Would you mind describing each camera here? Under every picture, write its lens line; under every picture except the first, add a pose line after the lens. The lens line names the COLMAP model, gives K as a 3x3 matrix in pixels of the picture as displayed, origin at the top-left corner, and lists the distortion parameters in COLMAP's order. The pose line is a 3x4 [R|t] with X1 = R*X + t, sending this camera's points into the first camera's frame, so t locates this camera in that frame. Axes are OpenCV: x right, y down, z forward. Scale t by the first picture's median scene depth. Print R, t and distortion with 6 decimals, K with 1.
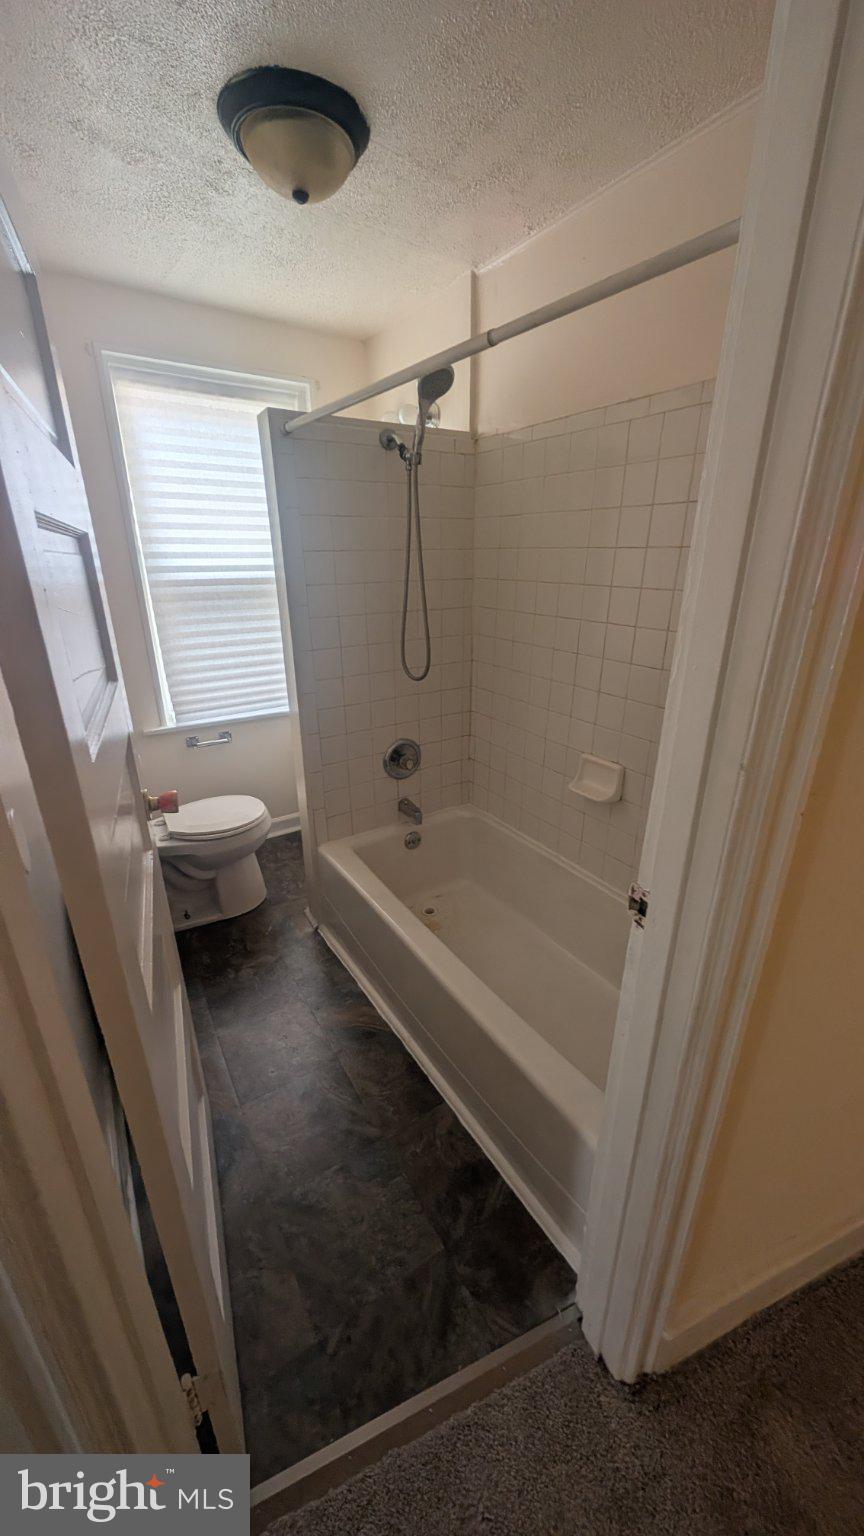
lens RADIAL K [[554.8, 0, 432.0], [0, 554.8, 768.0], [0, 0, 1]] dist [0.000371, -0.000032]
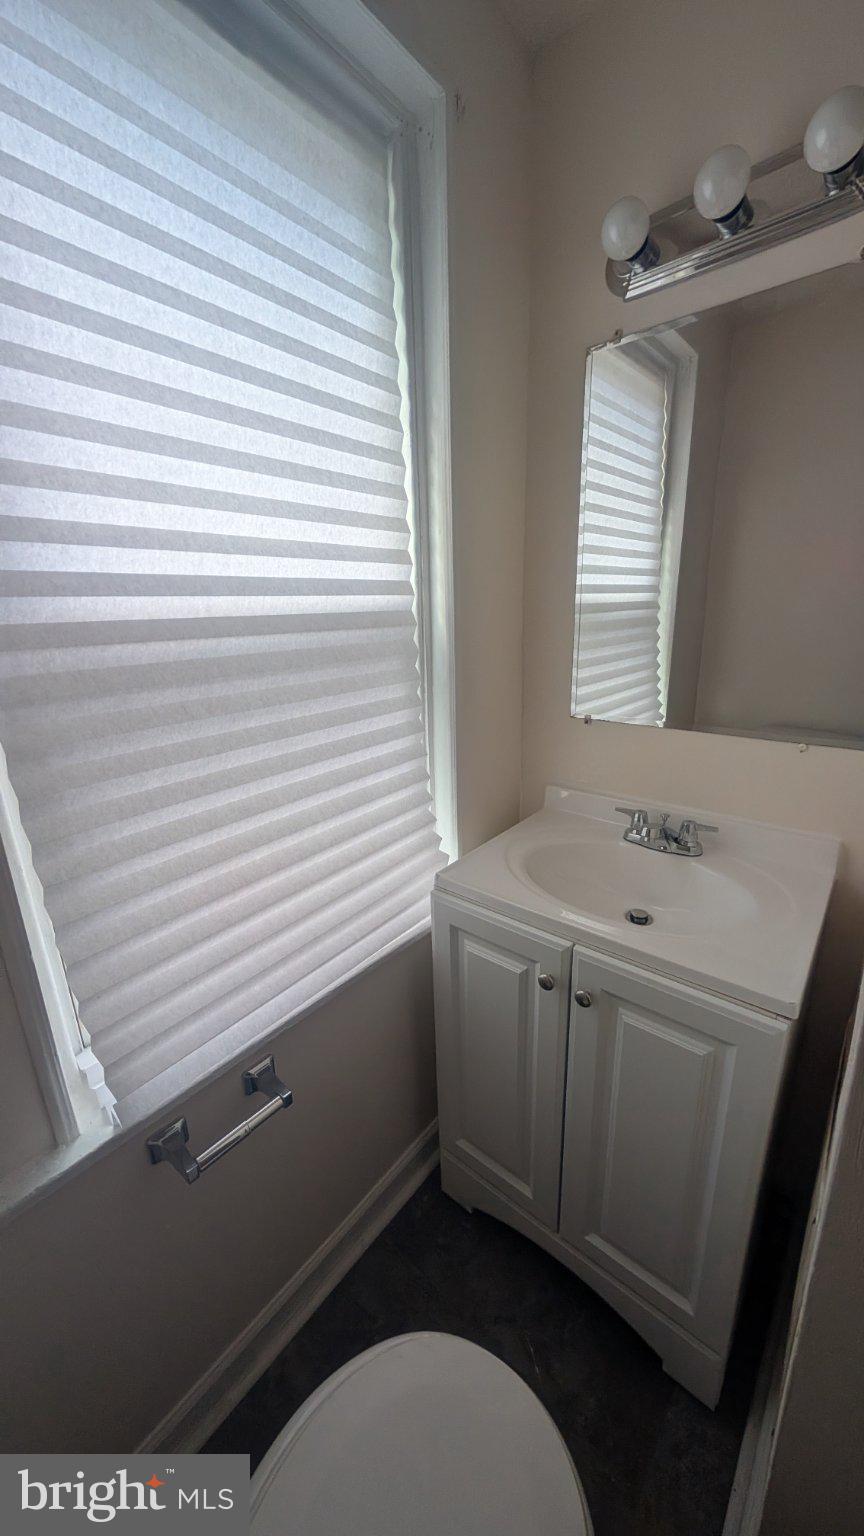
lens RADIAL K [[560.7, 0, 432.0], [0, 560.7, 768.0], [0, 0, 1]] dist [0.000194, 0.000000]
pose [[0.956129, -0.112029, 0.270677, -0.364705], [0.136142, 0.988073, -0.071954, -0.214810], [-0.259388, 0.105648, 0.959977, 0.665890]]
